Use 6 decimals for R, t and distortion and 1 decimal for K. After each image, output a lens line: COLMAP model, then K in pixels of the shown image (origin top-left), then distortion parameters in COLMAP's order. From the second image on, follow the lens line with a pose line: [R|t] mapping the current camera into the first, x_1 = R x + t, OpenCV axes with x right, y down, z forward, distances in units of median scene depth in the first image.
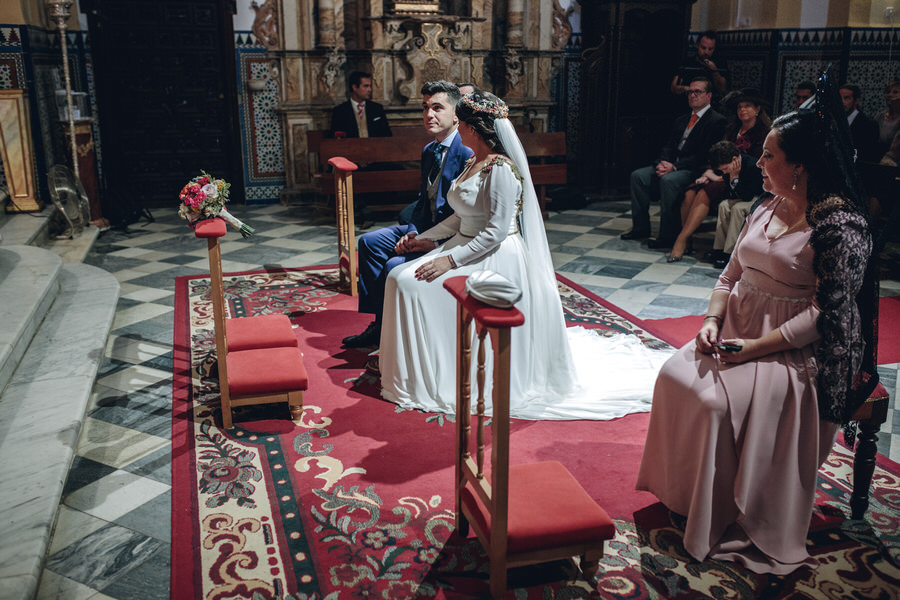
lens RADIAL K [[886.8, 0, 447.3], [0, 886.8, 300.3], [0, 0, 1]] dist [-0.025418, 0.000000]
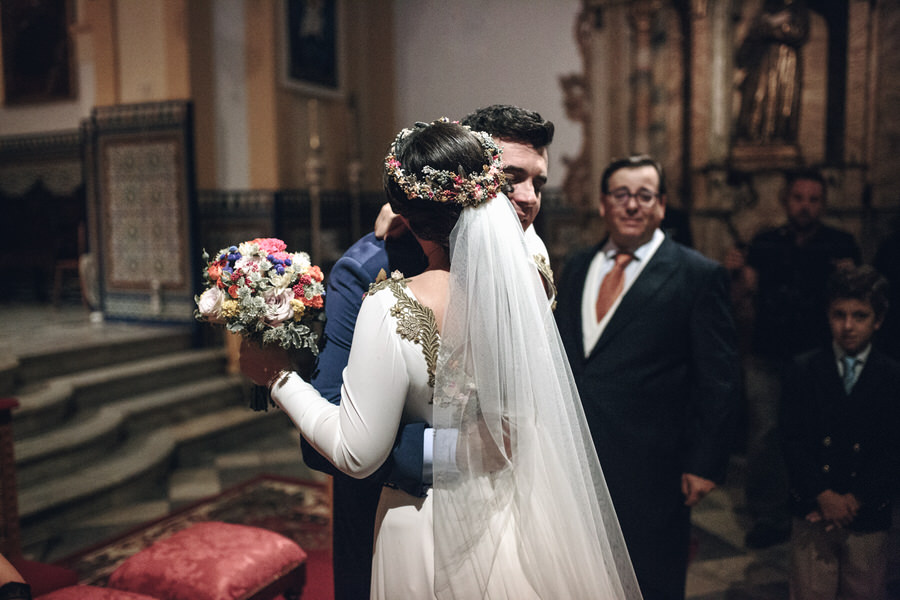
lens RADIAL K [[886.8, 0, 457.3], [0, 886.8, 303.4], [0, 0, 1]] dist [-0.025418, 0.000000]
pose [[0.732599, 0.058474, -0.678144, 0.282096], [-0.173838, 0.979336, -0.103352, -0.094313], [0.658087, 0.193603, 0.727626, 0.339288]]
